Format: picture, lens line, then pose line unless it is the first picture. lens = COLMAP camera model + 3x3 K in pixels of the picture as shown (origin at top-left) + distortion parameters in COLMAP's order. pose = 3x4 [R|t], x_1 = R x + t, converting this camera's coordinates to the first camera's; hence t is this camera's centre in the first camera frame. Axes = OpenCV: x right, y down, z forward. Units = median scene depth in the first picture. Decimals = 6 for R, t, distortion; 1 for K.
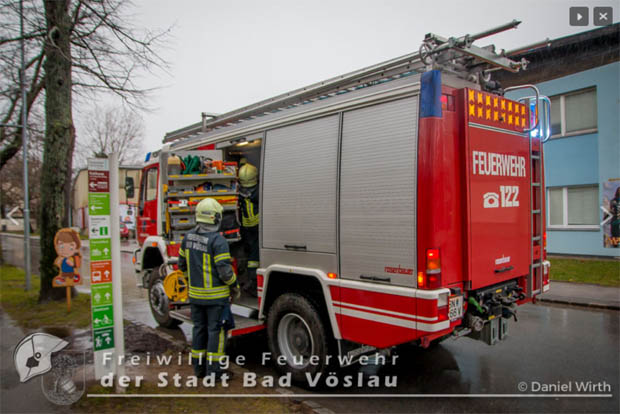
lens RADIAL K [[491.1, 0, 310.0], [0, 491.1, 207.0], [0, 0, 1]] dist [-0.182704, -0.001198]
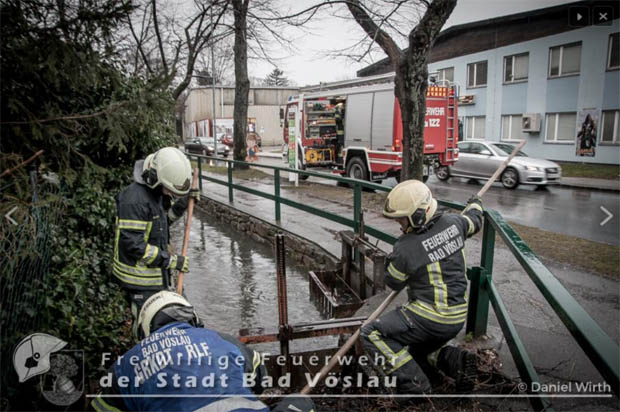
lens RADIAL K [[492.9, 0, 310.0], [0, 492.9, 206.0], [0, 0, 1]] dist [-0.173675, 0.170458]
pose [[0.983726, 0.039156, -0.175359, 0.172192], [-0.008336, 0.984861, 0.173145, -0.021331], [0.179484, -0.168865, 0.969159, -1.477409]]
